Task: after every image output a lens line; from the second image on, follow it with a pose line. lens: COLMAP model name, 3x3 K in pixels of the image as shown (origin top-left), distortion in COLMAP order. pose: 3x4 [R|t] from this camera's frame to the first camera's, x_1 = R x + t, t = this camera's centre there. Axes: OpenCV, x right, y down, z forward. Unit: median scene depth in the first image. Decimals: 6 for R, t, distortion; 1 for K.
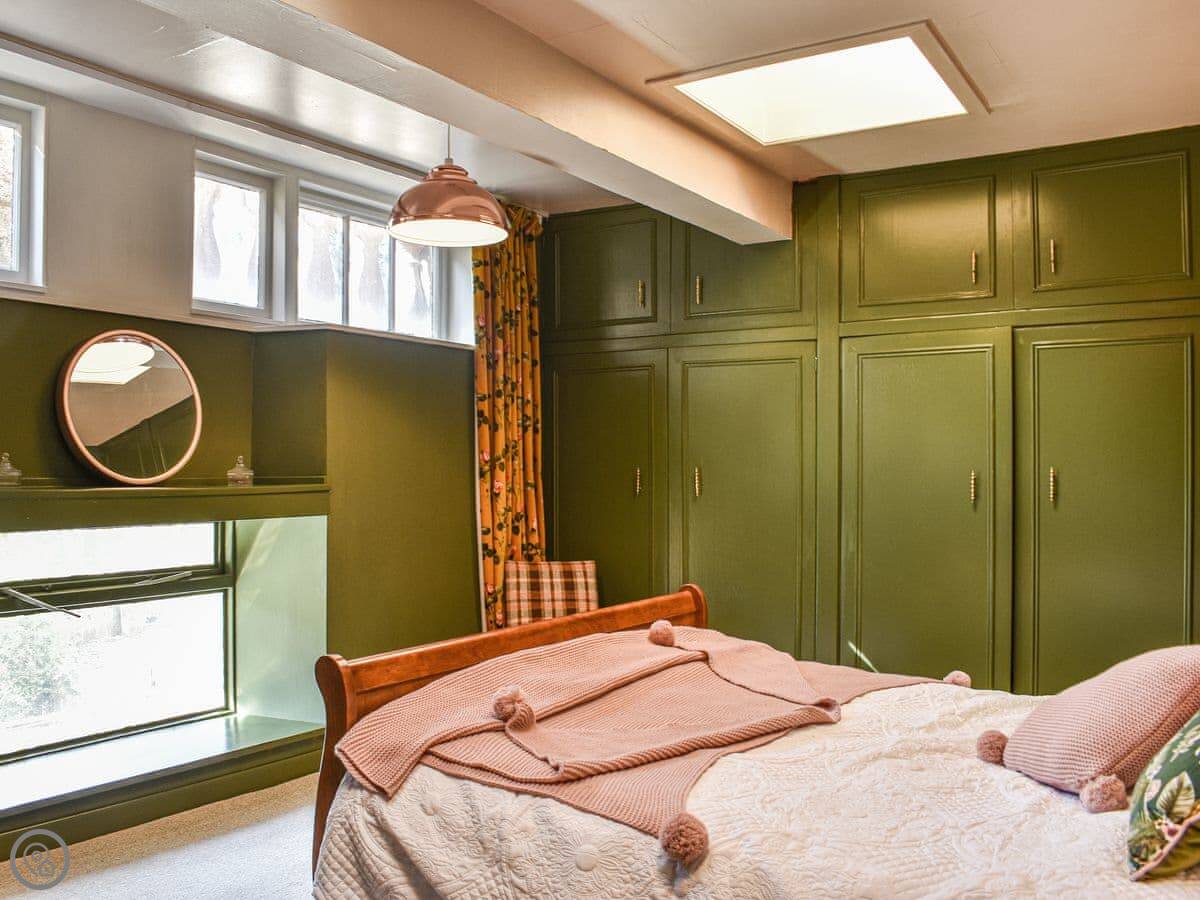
lens RADIAL K [[1072.1, 0, 600.0], [0, 1072.1, 450.0], [0, 0, 1]] dist [-0.115058, 0.005931]
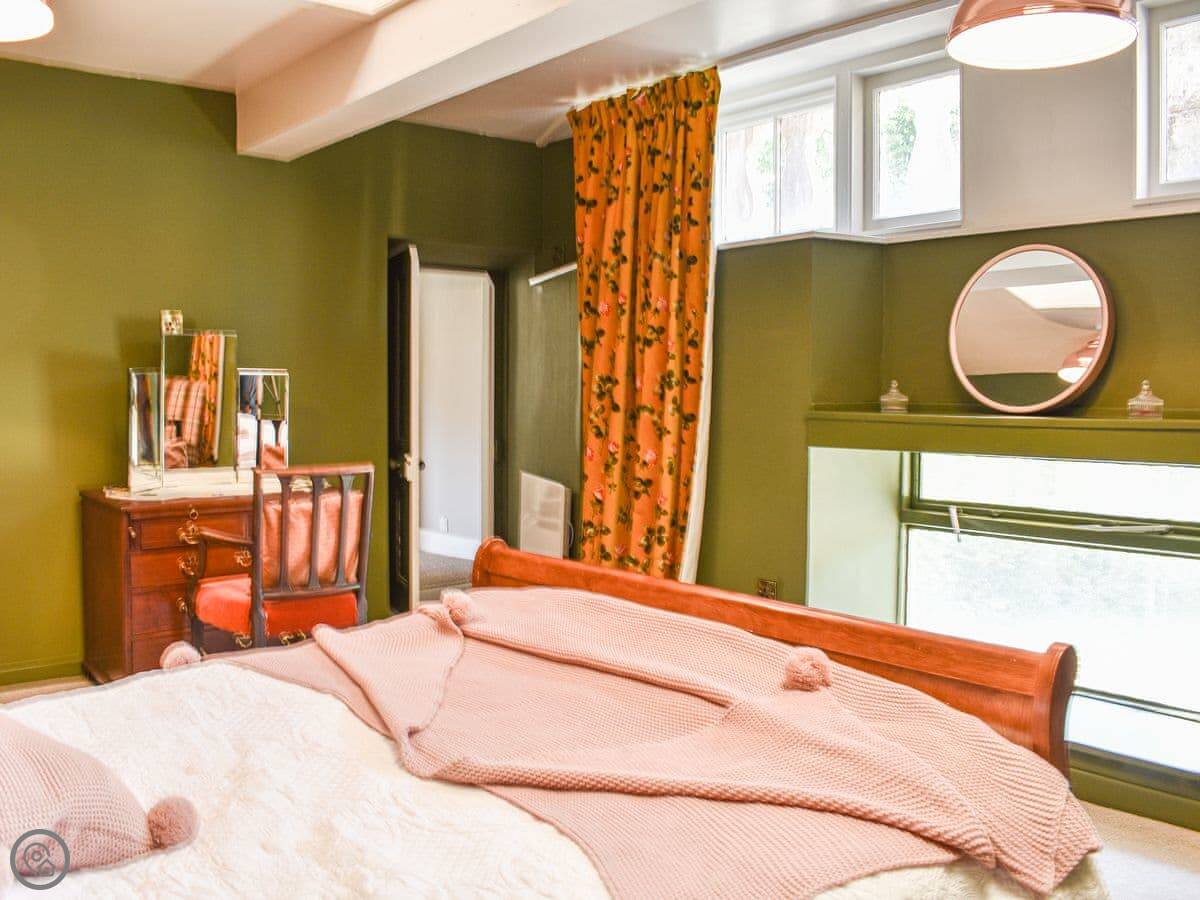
lens RADIAL K [[1123.0, 0, 600.0], [0, 1123.0, 450.0], [0, 0, 1]] dist [-0.101931, 0.020408]
pose [[-0.317816, 0.045107, -0.947079, 0.747843], [0.009923, 0.998971, 0.044249, 0.023451], [0.948100, 0.004665, -0.317937, 1.195065]]
